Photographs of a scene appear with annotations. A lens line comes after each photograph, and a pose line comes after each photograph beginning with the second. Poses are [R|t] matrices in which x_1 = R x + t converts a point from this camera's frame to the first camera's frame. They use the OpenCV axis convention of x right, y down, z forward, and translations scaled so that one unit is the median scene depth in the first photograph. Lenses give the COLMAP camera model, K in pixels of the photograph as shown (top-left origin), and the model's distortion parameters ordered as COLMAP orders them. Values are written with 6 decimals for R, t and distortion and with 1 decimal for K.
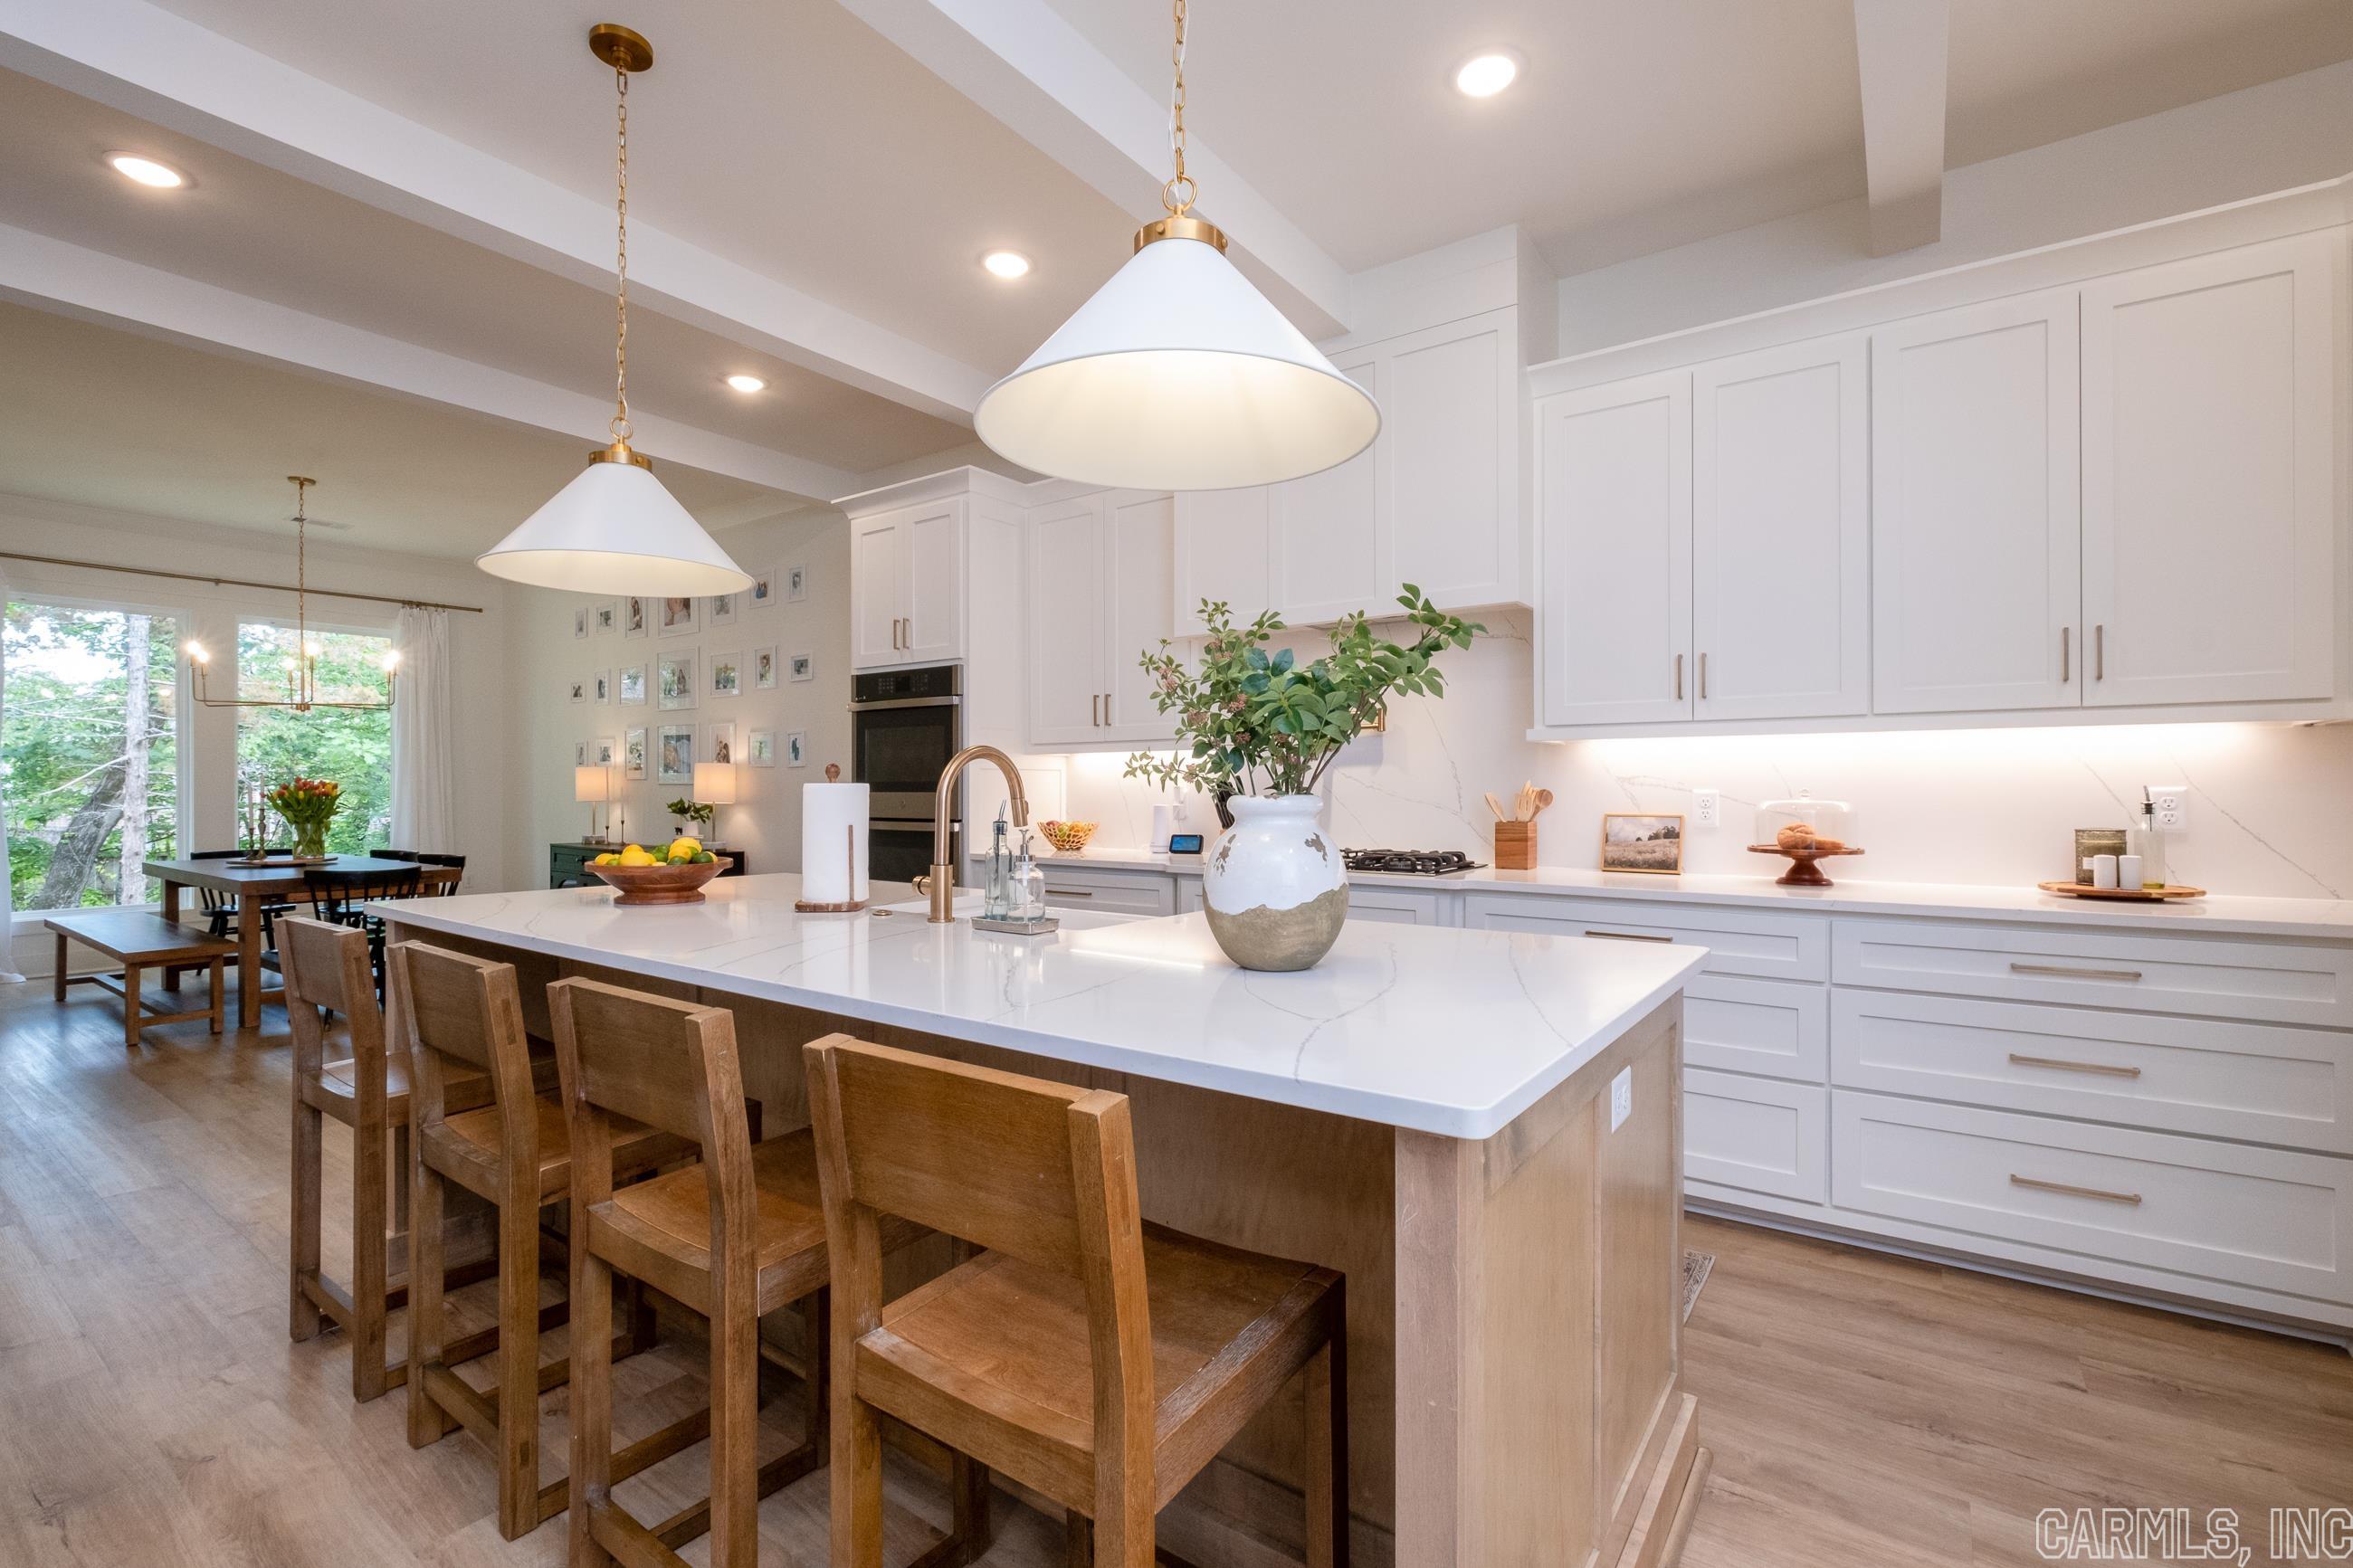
lens RADIAL K [[1021.4, 0, 1191.6], [0, 1021.4, 793.1], [0, 0, 1]] dist [-0.001034, -0.000147]
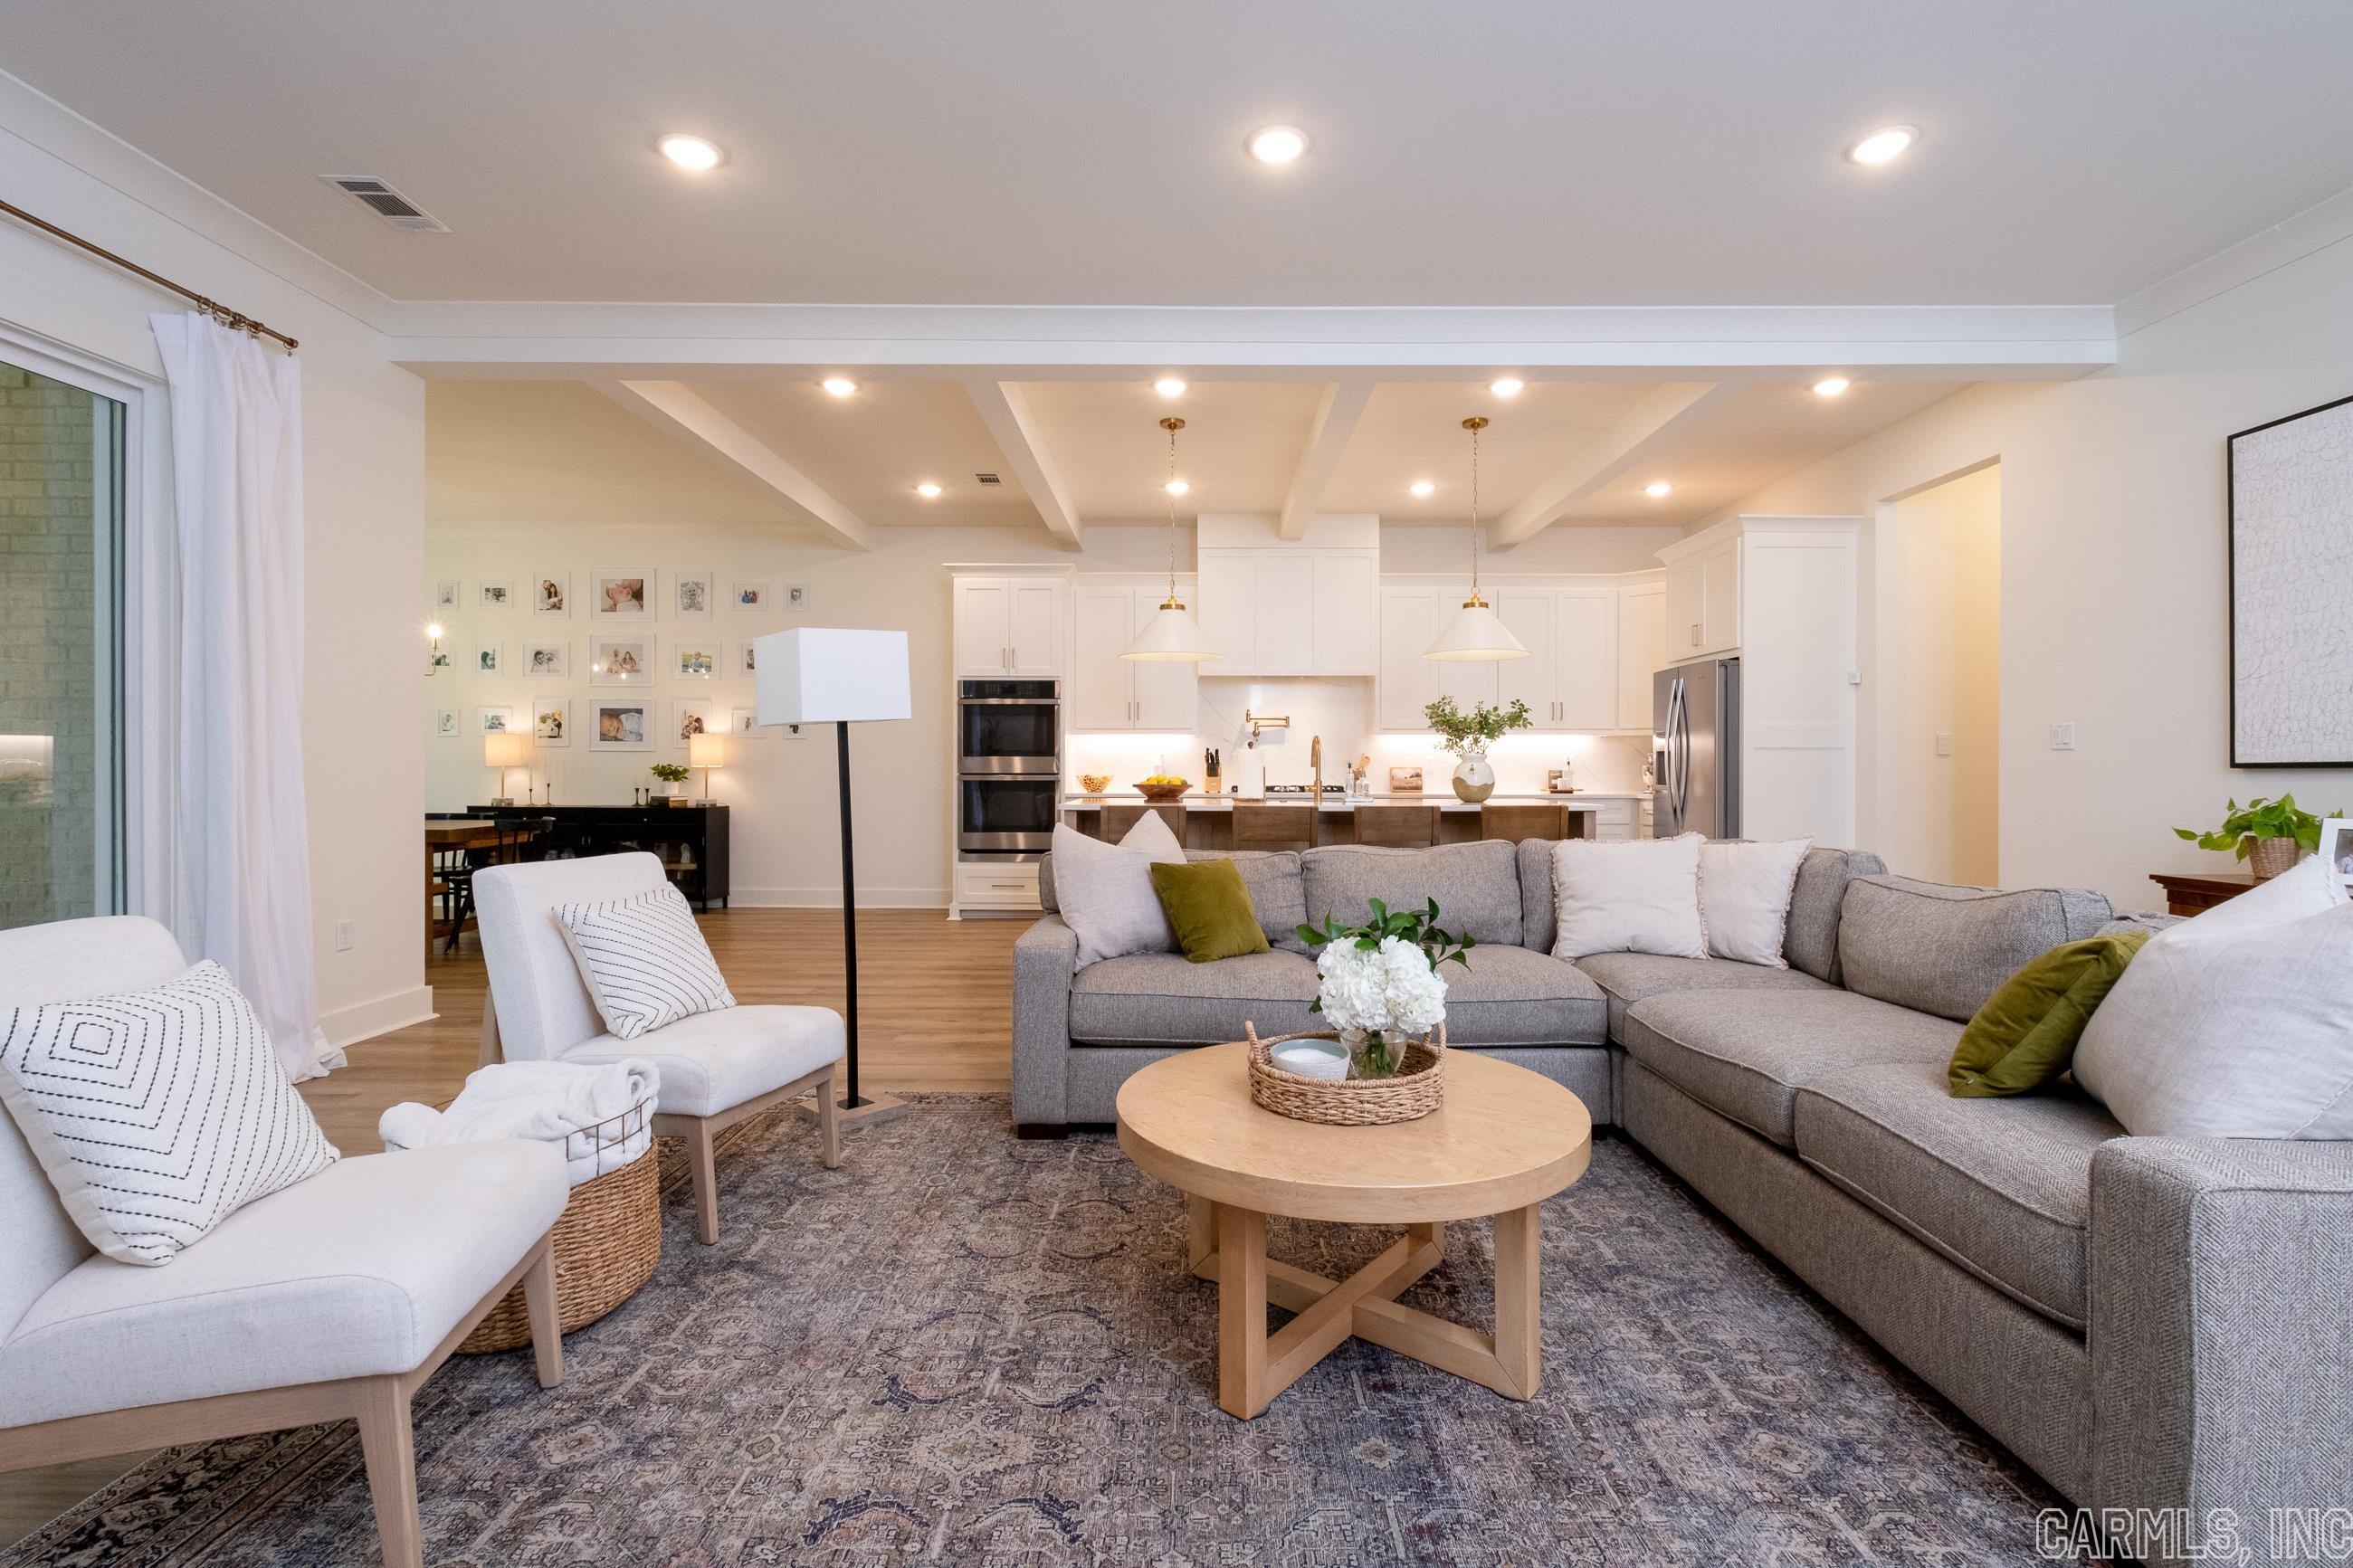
lens RADIAL K [[1021.4, 0, 1191.6], [0, 1021.4, 793.1], [0, 0, 1]] dist [-0.001034, -0.000147]
pose [[0.819629, -0.011477, 0.572780, -1.298932], [0.000813, 0.999822, 0.018871, 0.035350], [-0.572894, -0.015002, 0.819492, -0.636991]]
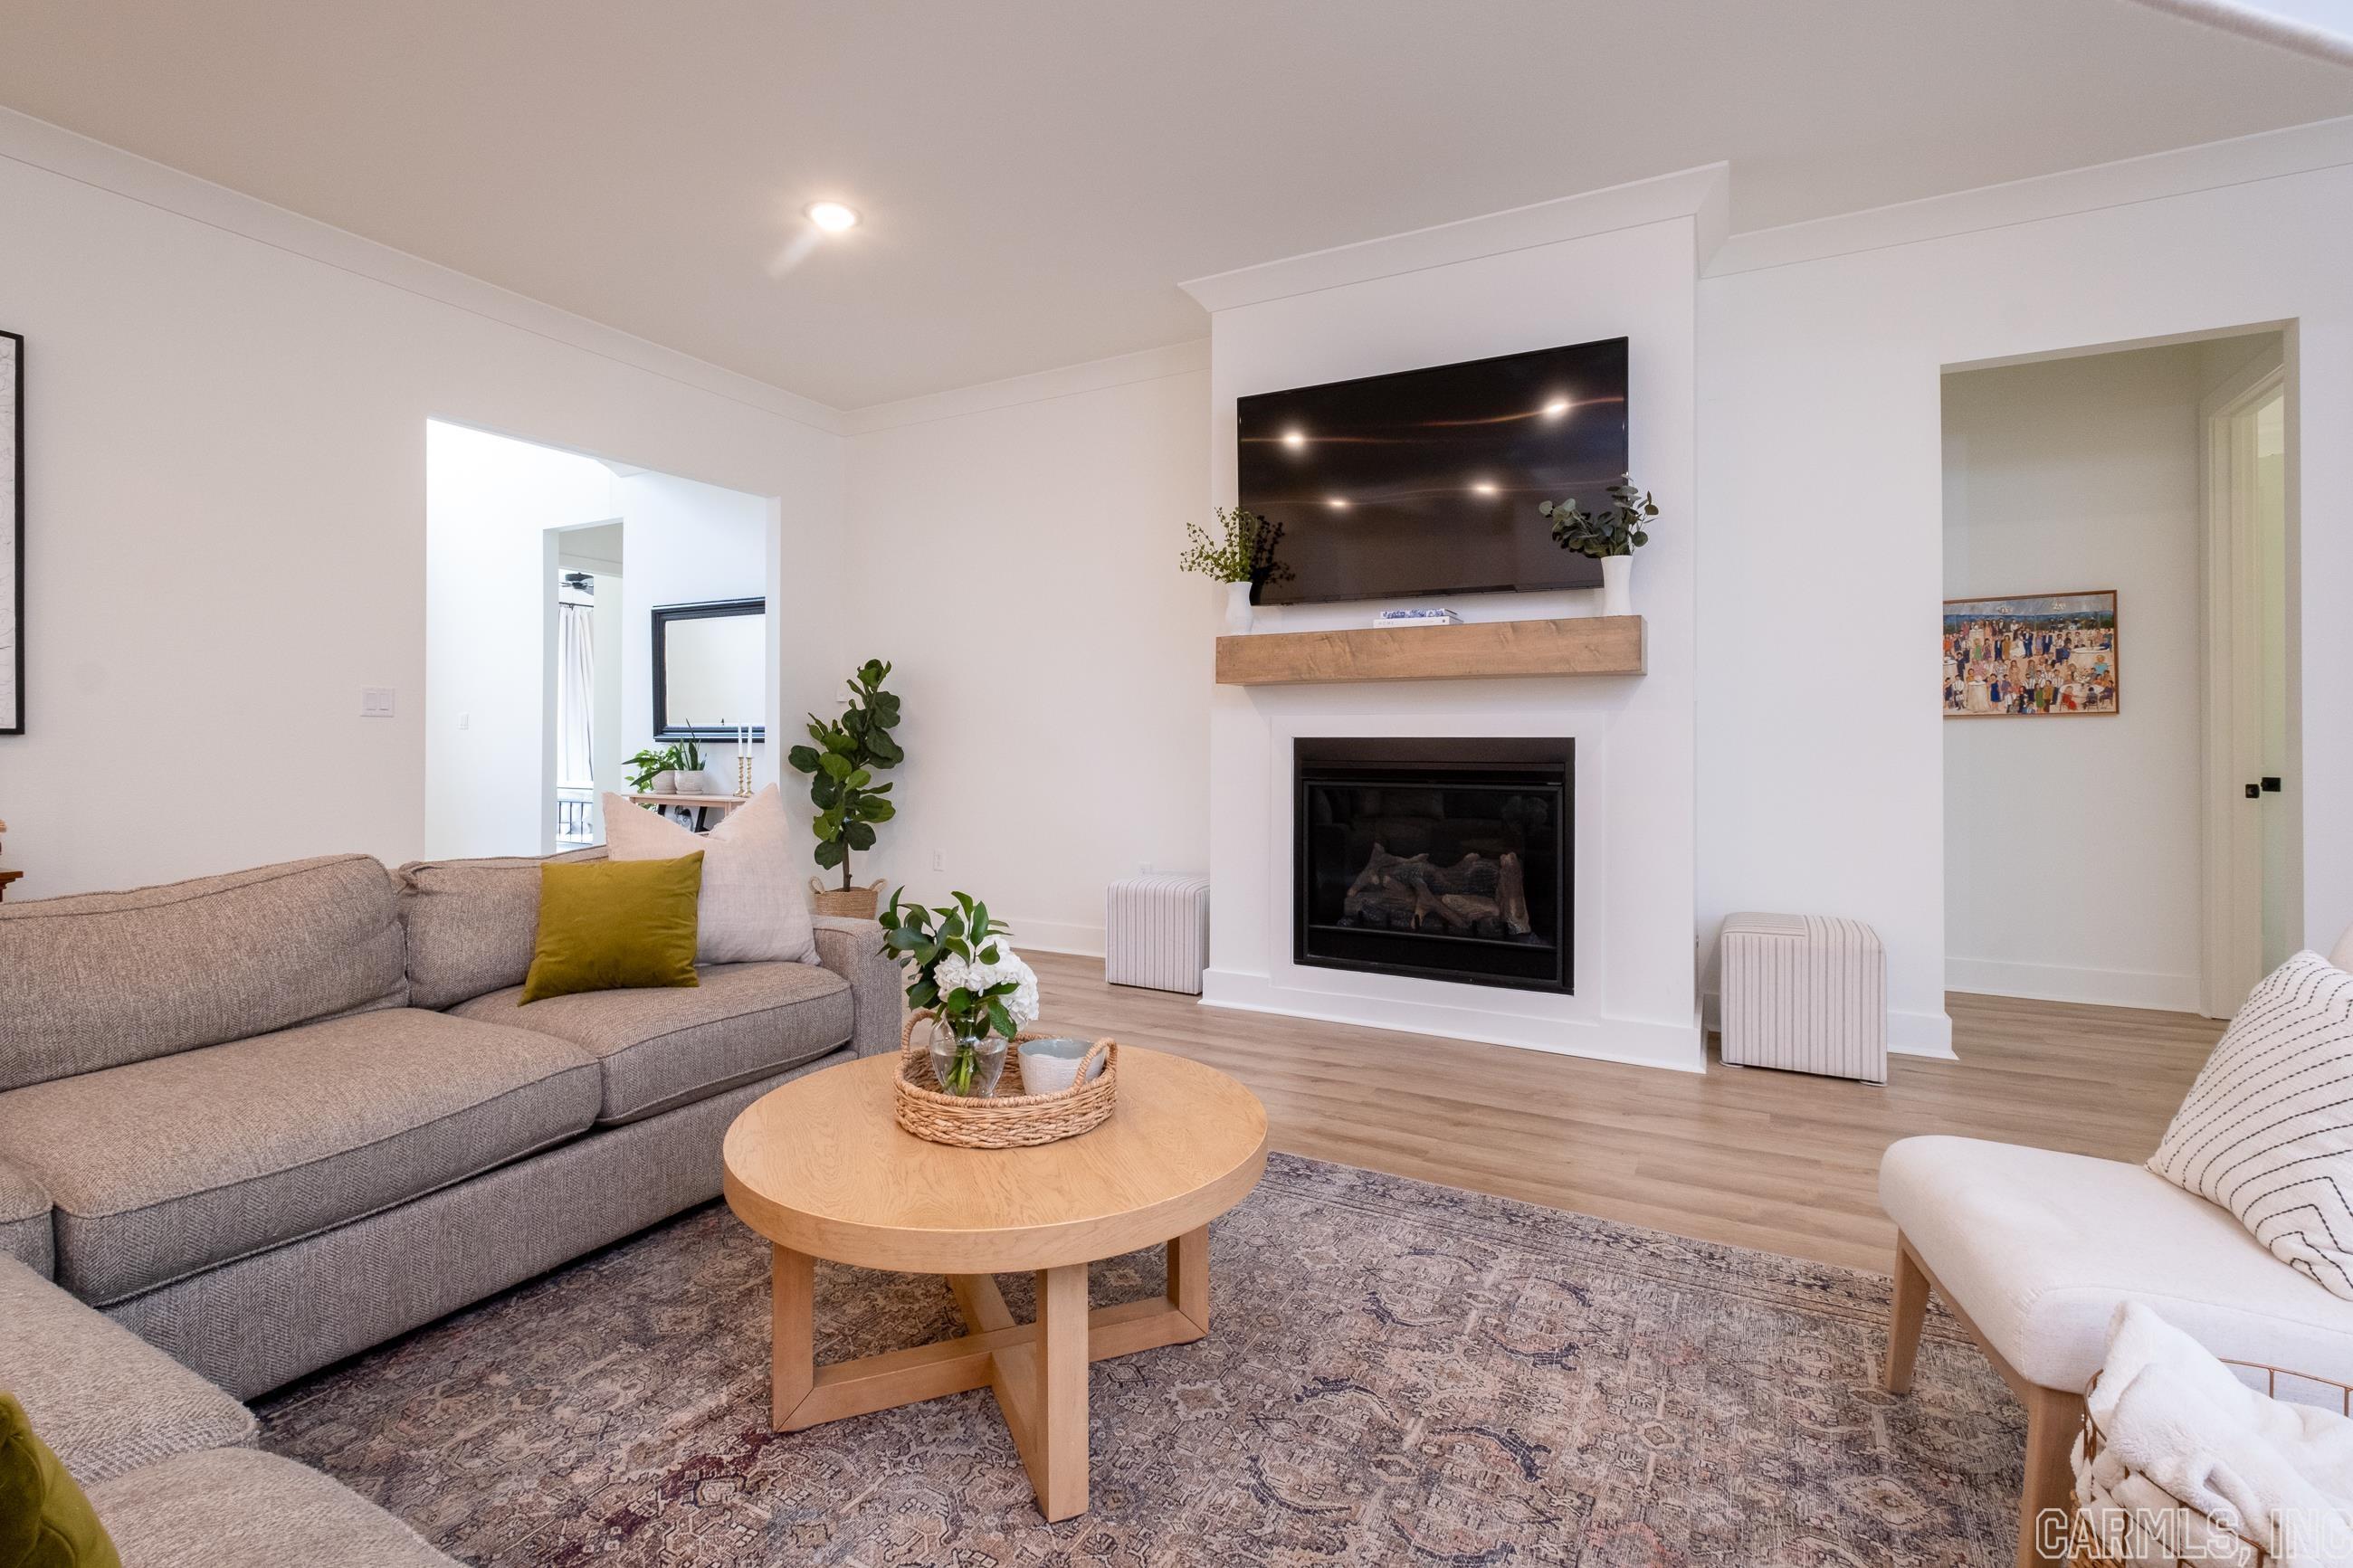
lens RADIAL K [[1071.0, 0, 1166.5], [0, 1071.0, 732.3], [0, 0, 1]] dist [-0.009426, -0.000032]
pose [[-0.994630, -0.000429, -0.103495, -0.928221], [0.000023, 0.999990, -0.004365, 0.032410], [0.103496, -0.004344, -0.994620, 0.307393]]
